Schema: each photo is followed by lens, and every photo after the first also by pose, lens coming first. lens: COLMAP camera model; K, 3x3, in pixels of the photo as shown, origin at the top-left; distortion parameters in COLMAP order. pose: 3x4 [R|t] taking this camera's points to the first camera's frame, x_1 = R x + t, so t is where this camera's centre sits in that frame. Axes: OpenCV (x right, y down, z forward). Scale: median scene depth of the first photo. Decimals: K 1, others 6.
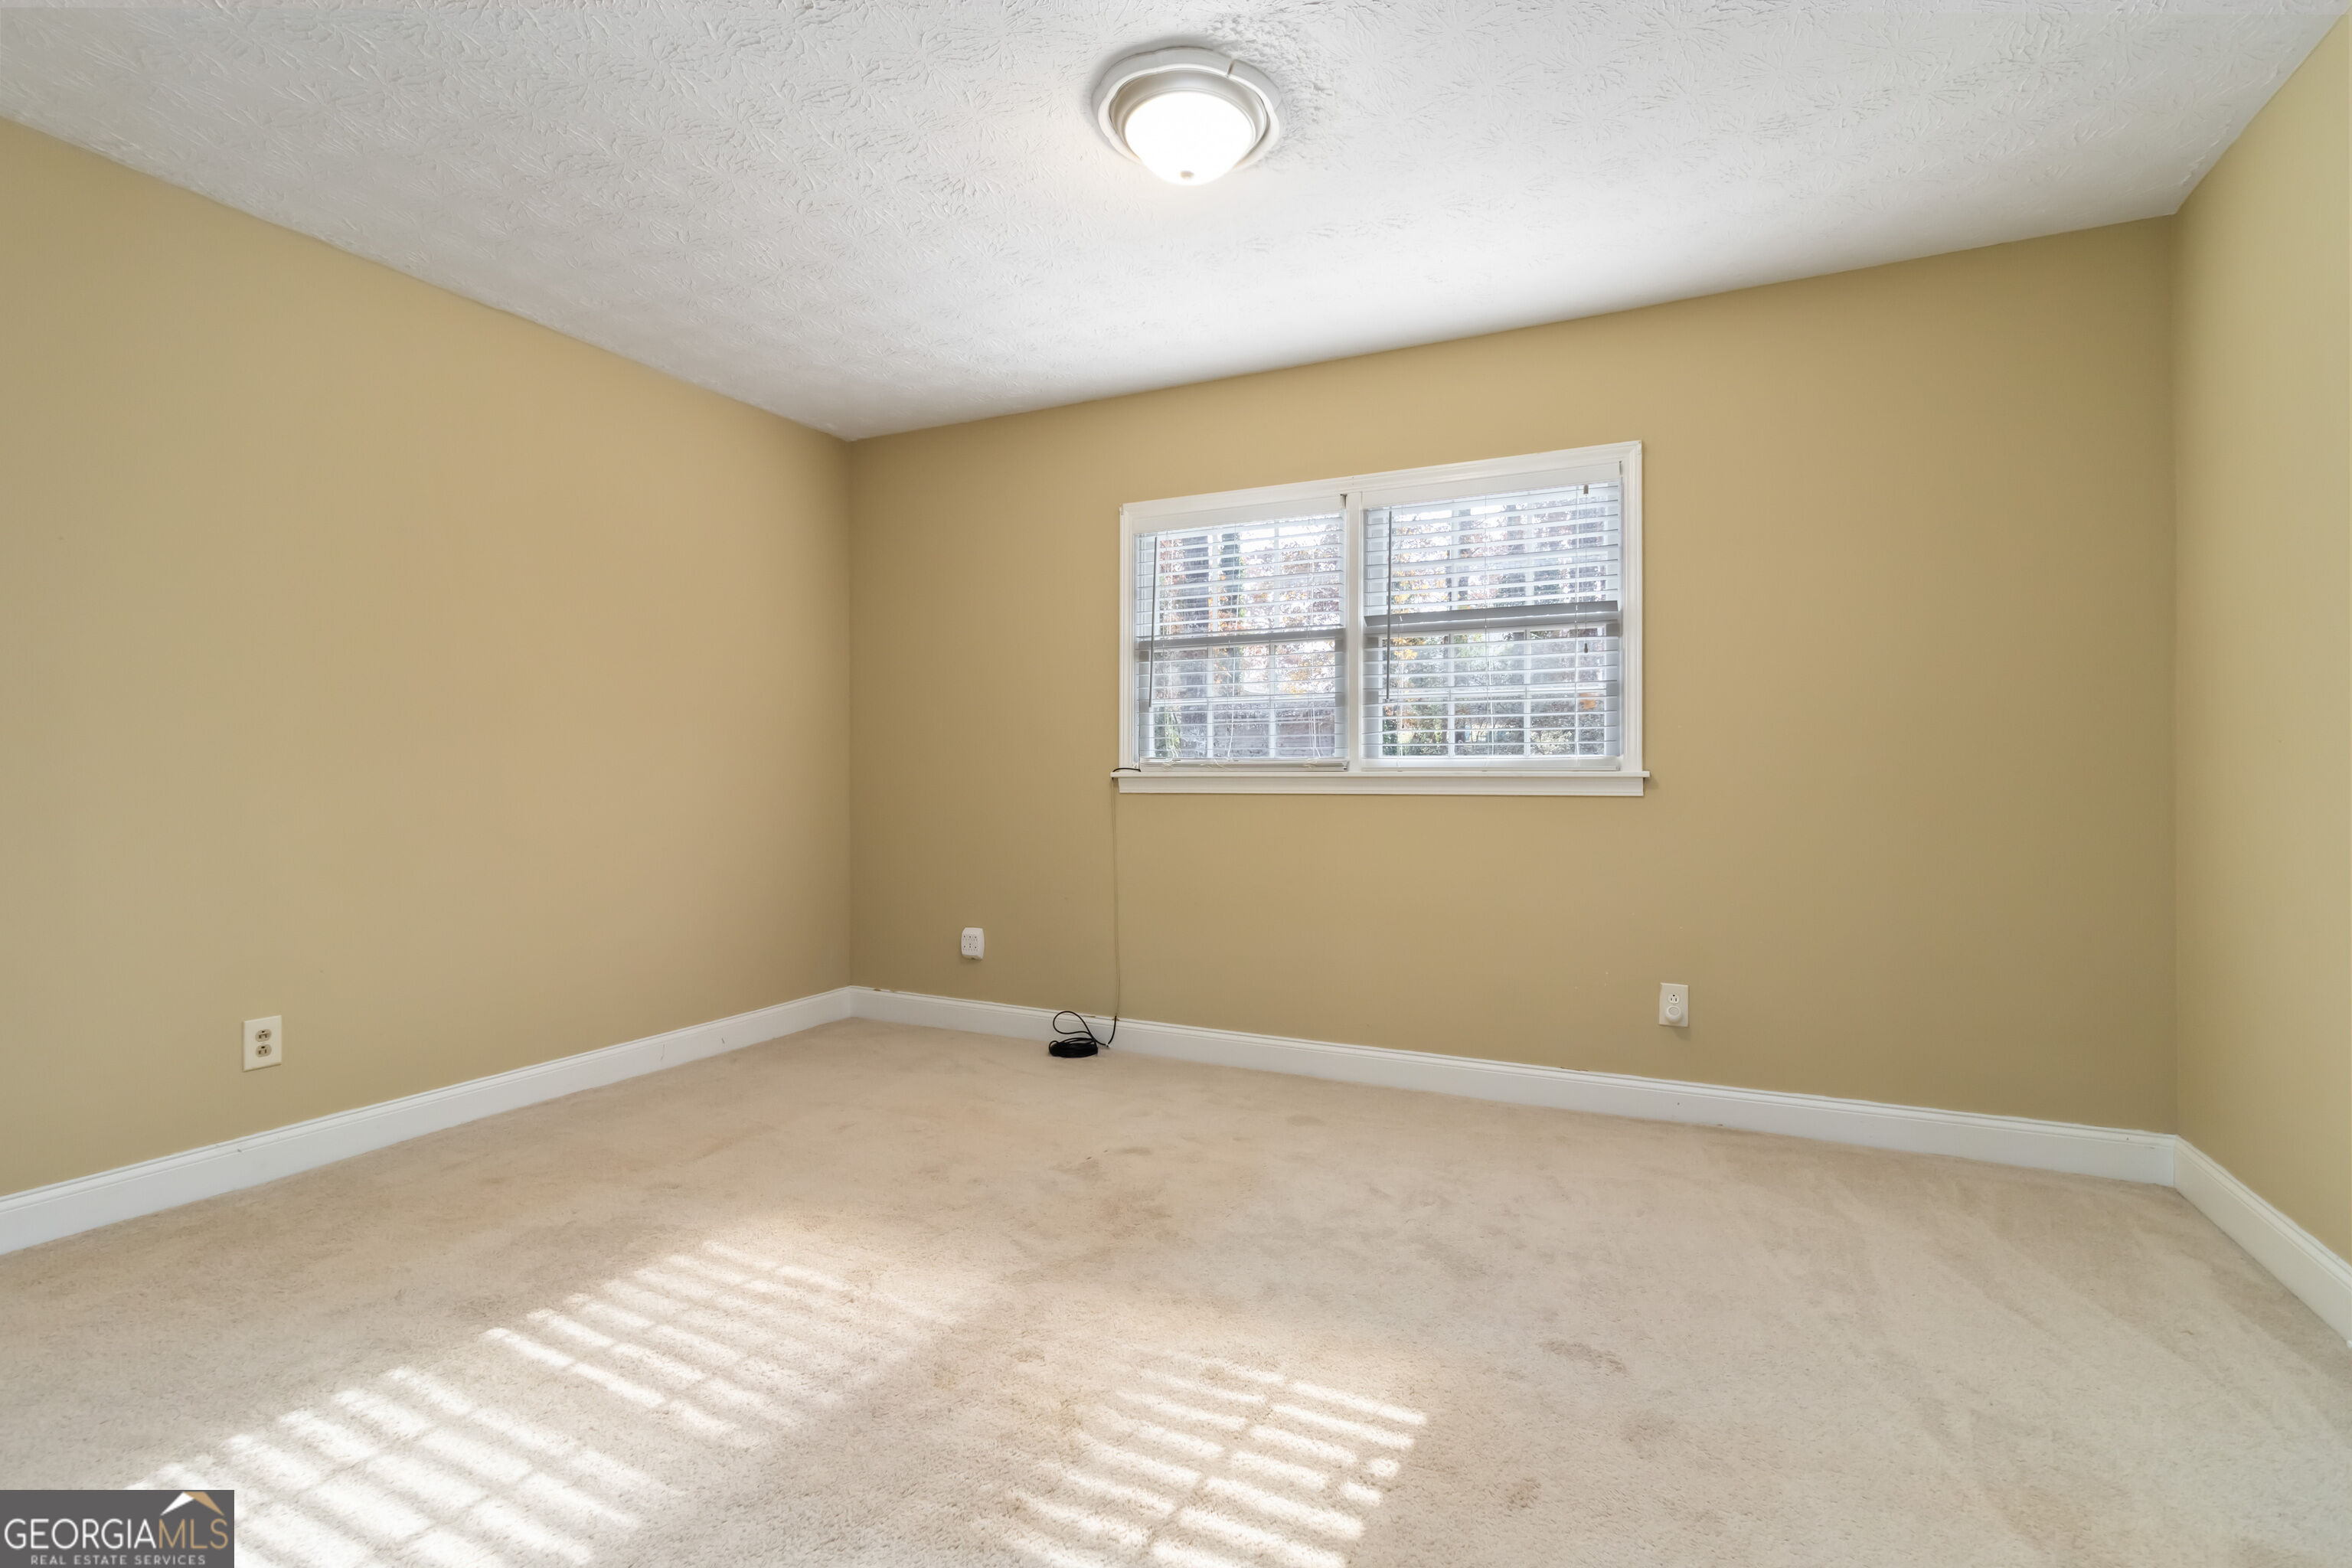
lens RADIAL K [[1097.9, 0, 1180.5], [0, 1097.9, 751.5], [0, 0, 1]] dist [0.003111, 0.000127]
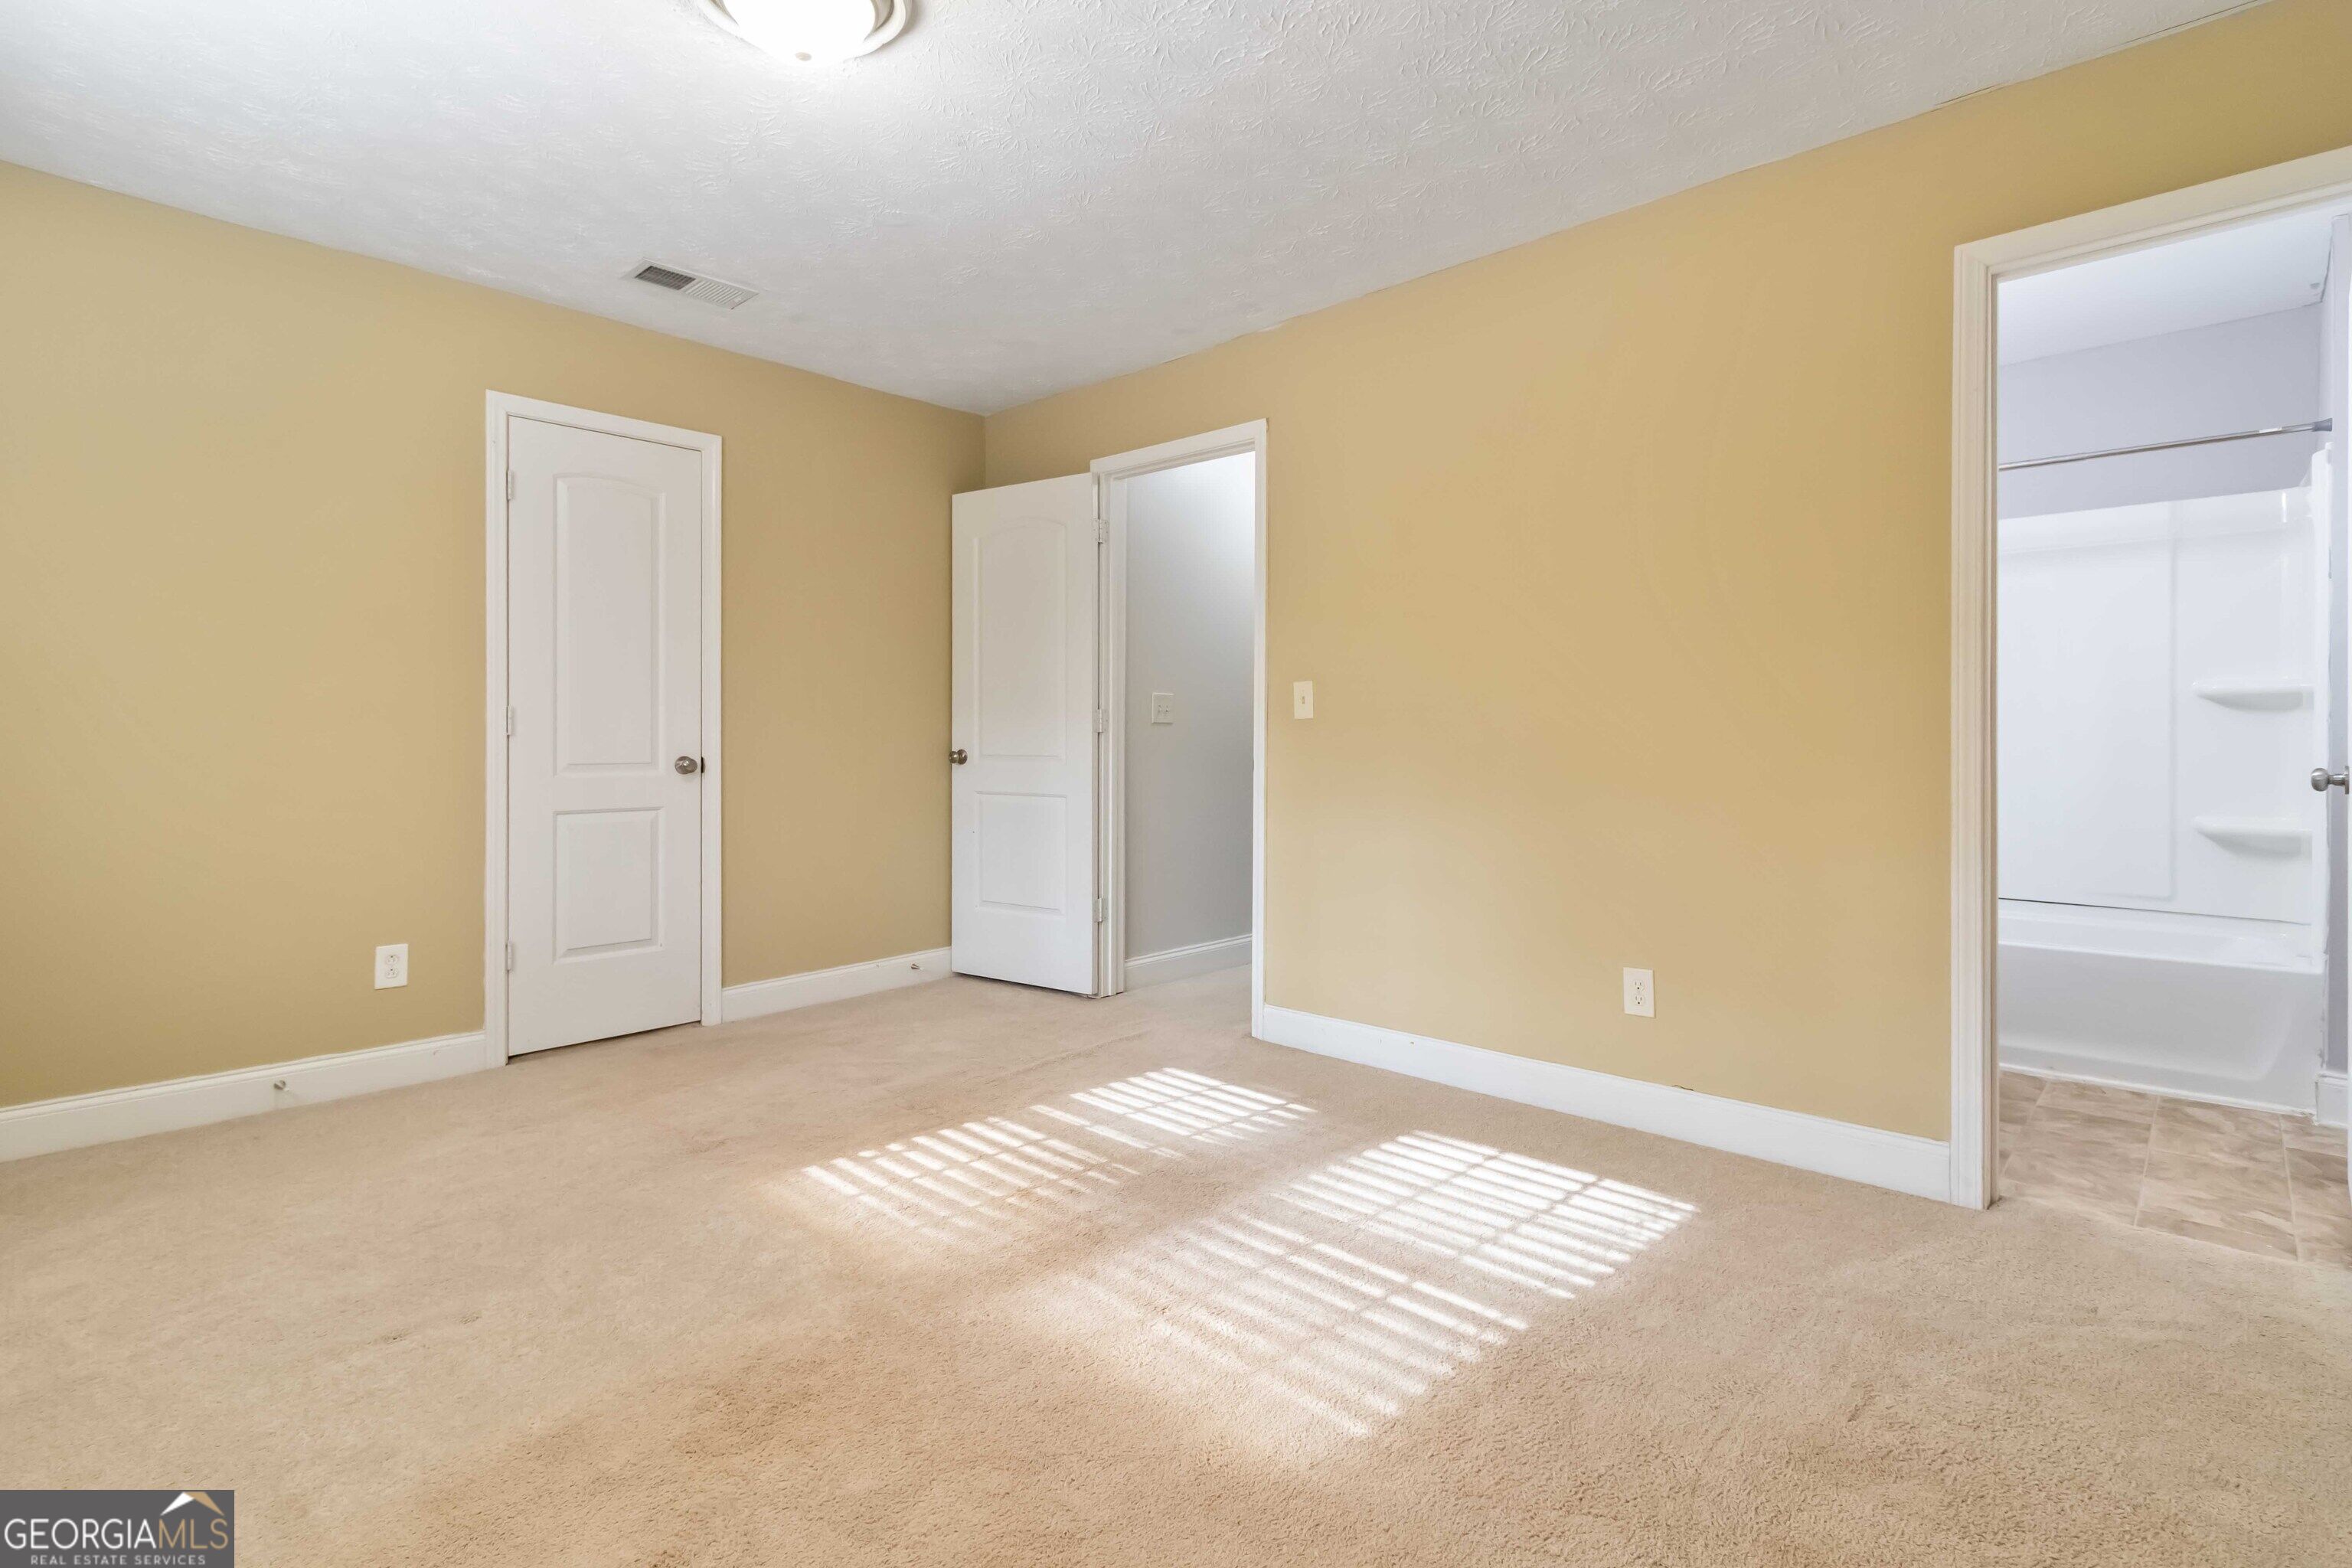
lens RADIAL K [[1097.9, 0, 1180.5], [0, 1097.9, 751.5], [0, 0, 1]] dist [0.003111, 0.000127]
pose [[-0.955779, -0.003292, 0.294069, -0.689074], [-0.005720, 0.999956, -0.007397, 0.041590], [-0.294032, -0.008752, -0.955756, 2.230107]]
